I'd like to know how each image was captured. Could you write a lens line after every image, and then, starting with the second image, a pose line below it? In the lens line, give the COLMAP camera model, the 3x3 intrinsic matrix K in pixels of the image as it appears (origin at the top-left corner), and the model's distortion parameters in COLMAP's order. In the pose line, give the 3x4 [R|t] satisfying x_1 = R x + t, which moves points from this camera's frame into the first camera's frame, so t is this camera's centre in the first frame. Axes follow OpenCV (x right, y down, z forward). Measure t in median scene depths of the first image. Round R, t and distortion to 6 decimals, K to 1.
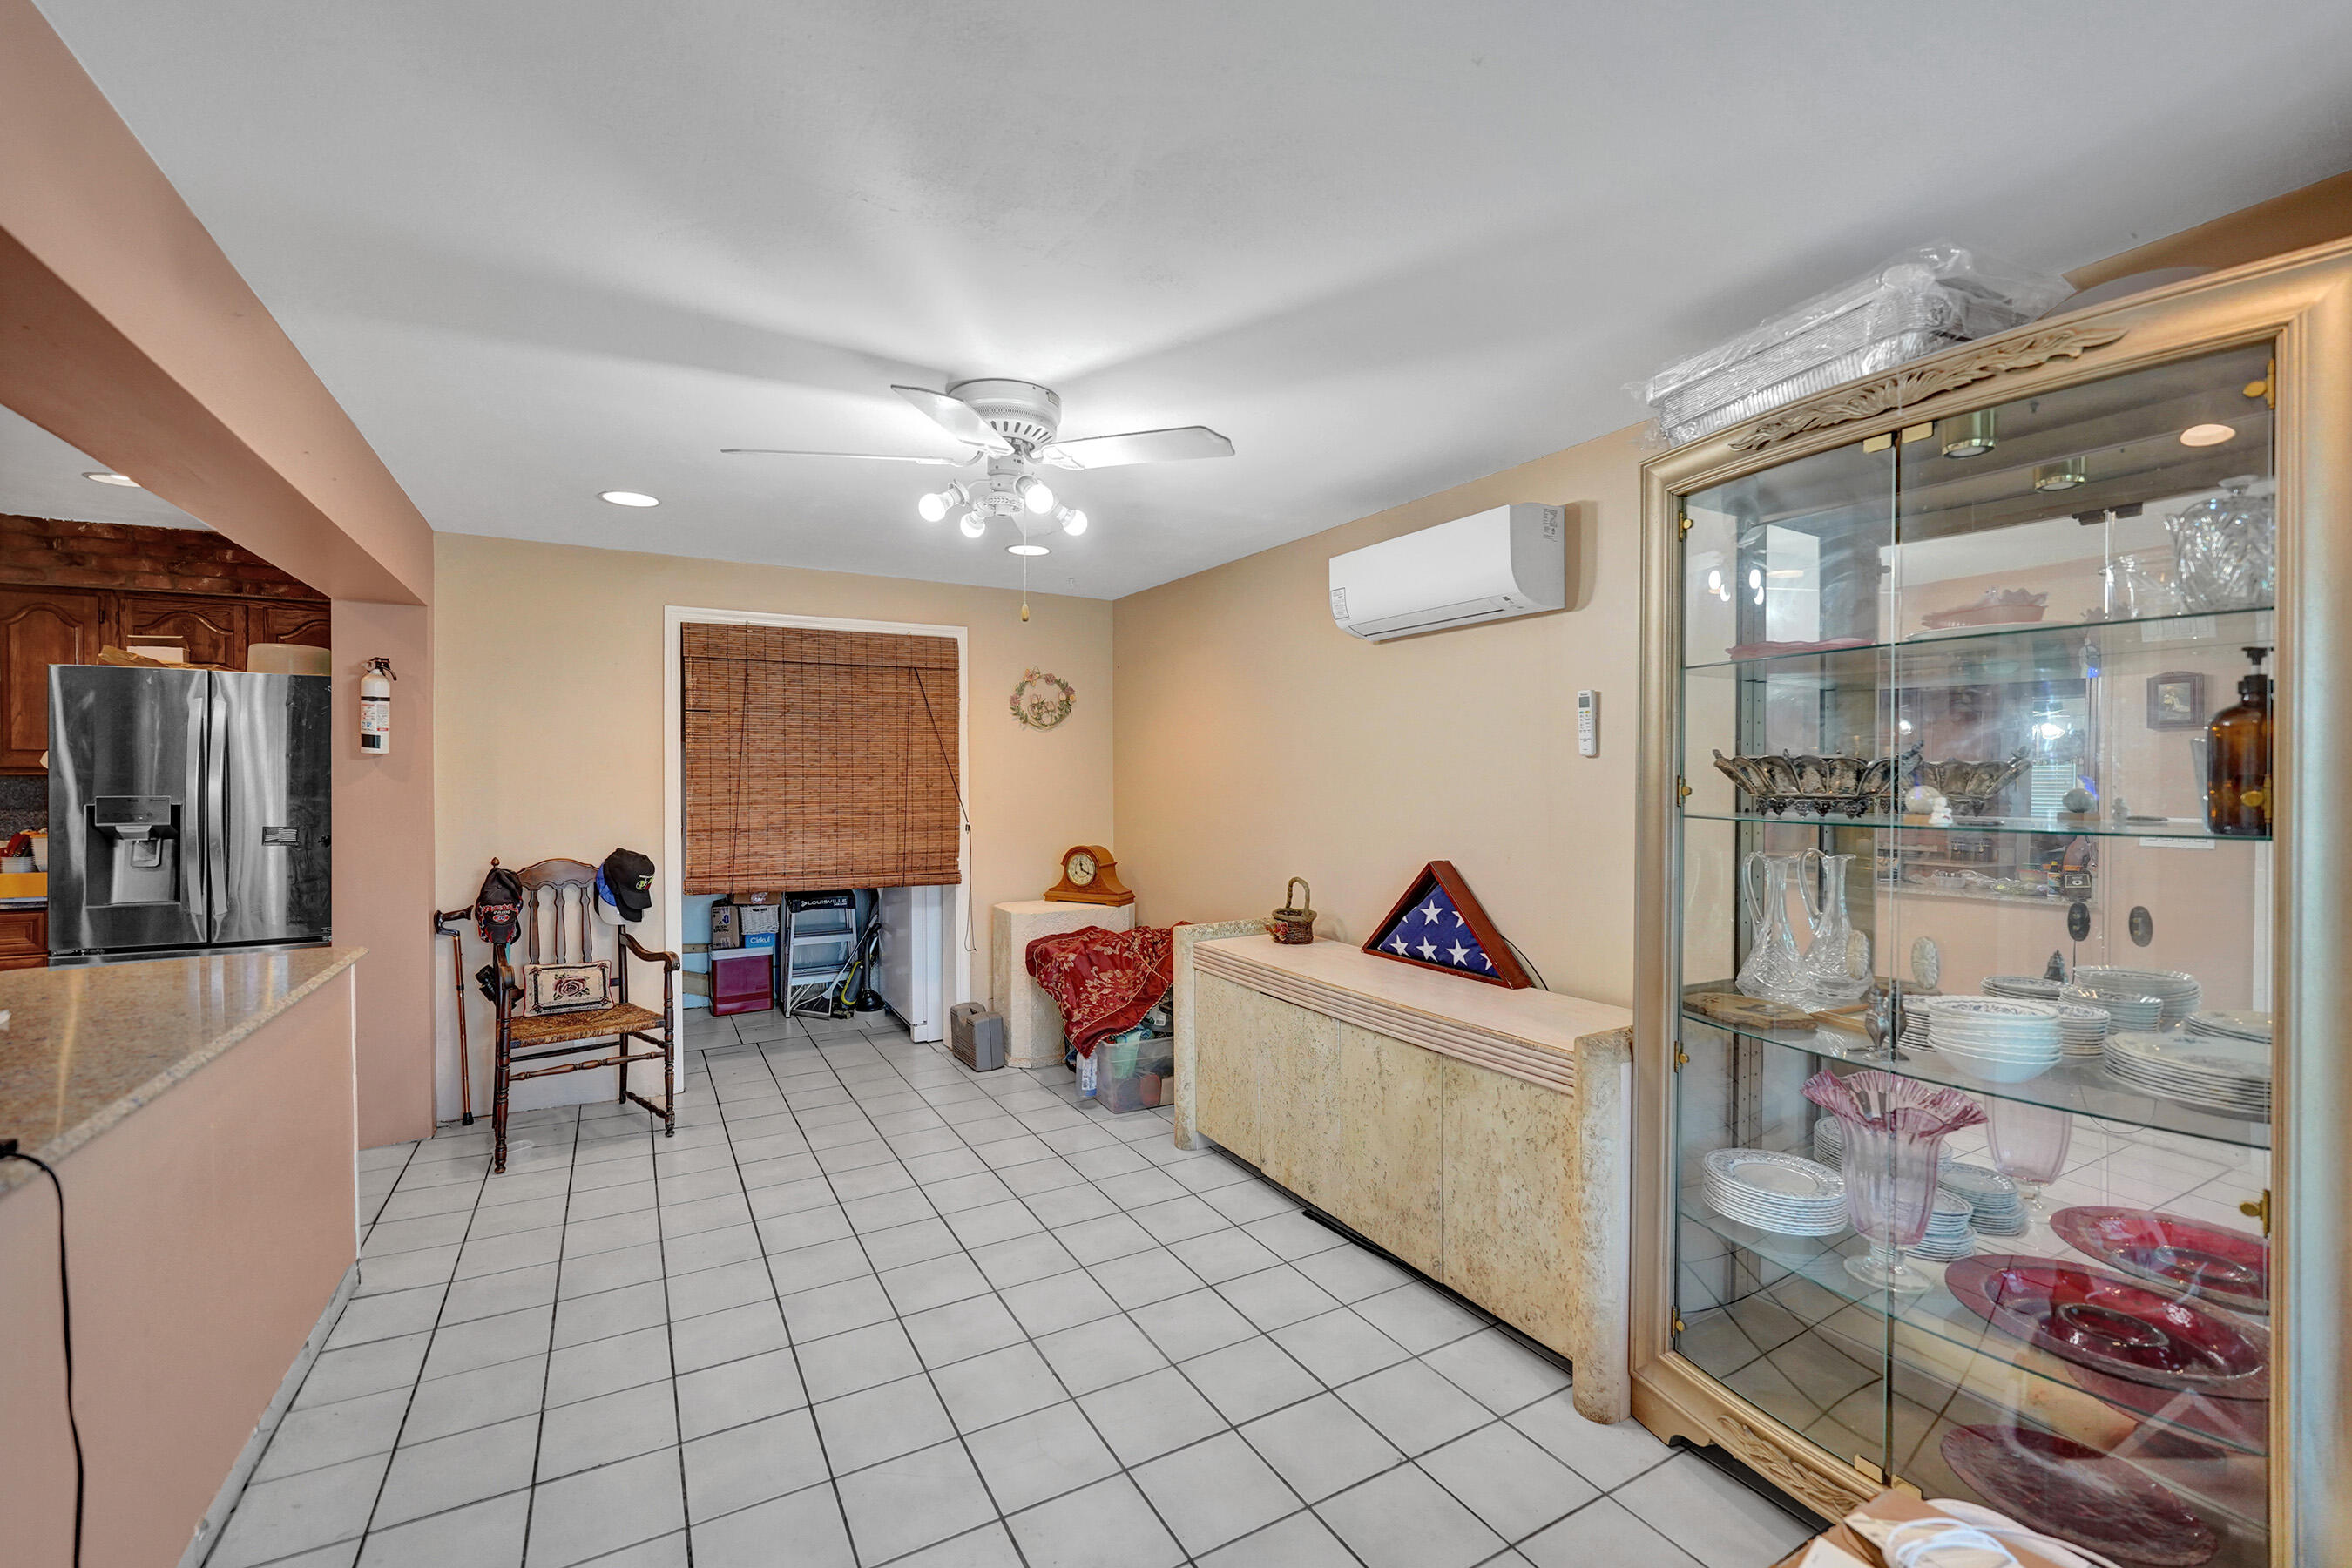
lens RADIAL K [[972.5, 0, 1176.0], [0, 972.5, 784.0], [0, 0, 1]] dist [-0.011610, 0.000437]
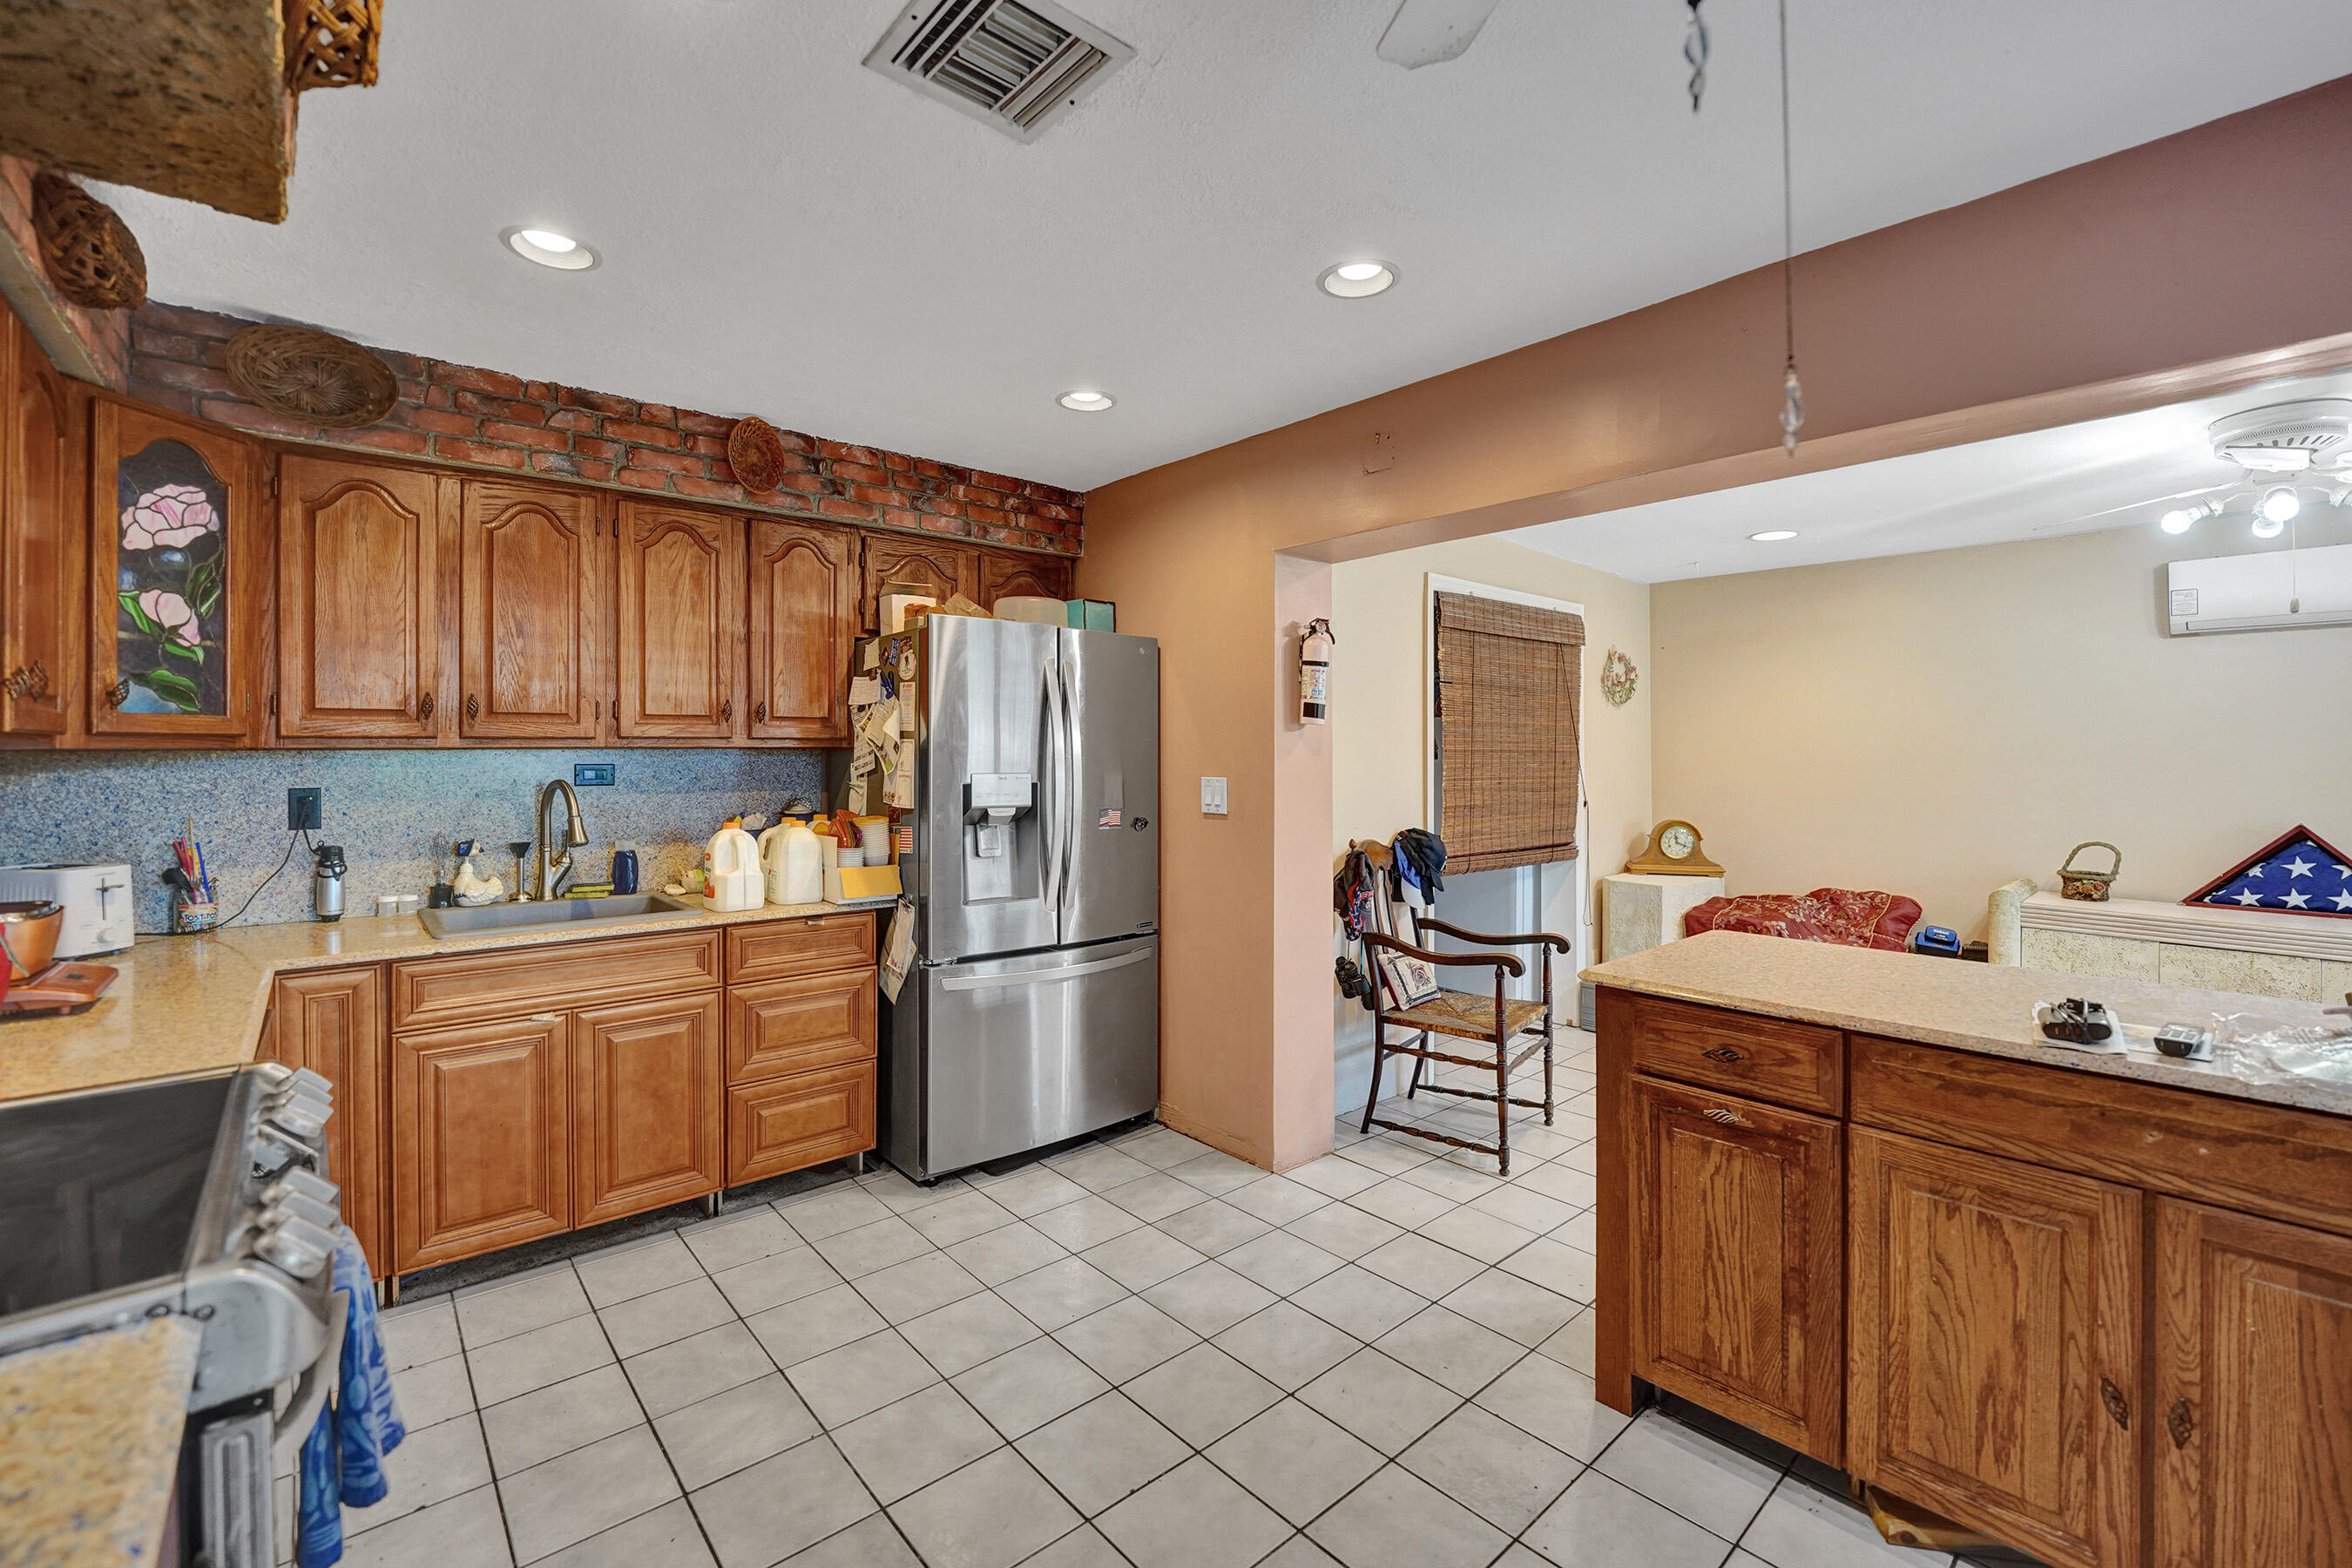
lens RADIAL K [[969.7, 0, 1171.4], [0, 969.7, 762.0], [0, 0, 1]] dist [-0.033077, 0.000306]
pose [[0.980850, 0.000900, 0.194762, -1.040669], [-0.000711, 0.999999, -0.001043, 0.004065], [-0.194763, 0.000884, 0.980850, 0.127415]]
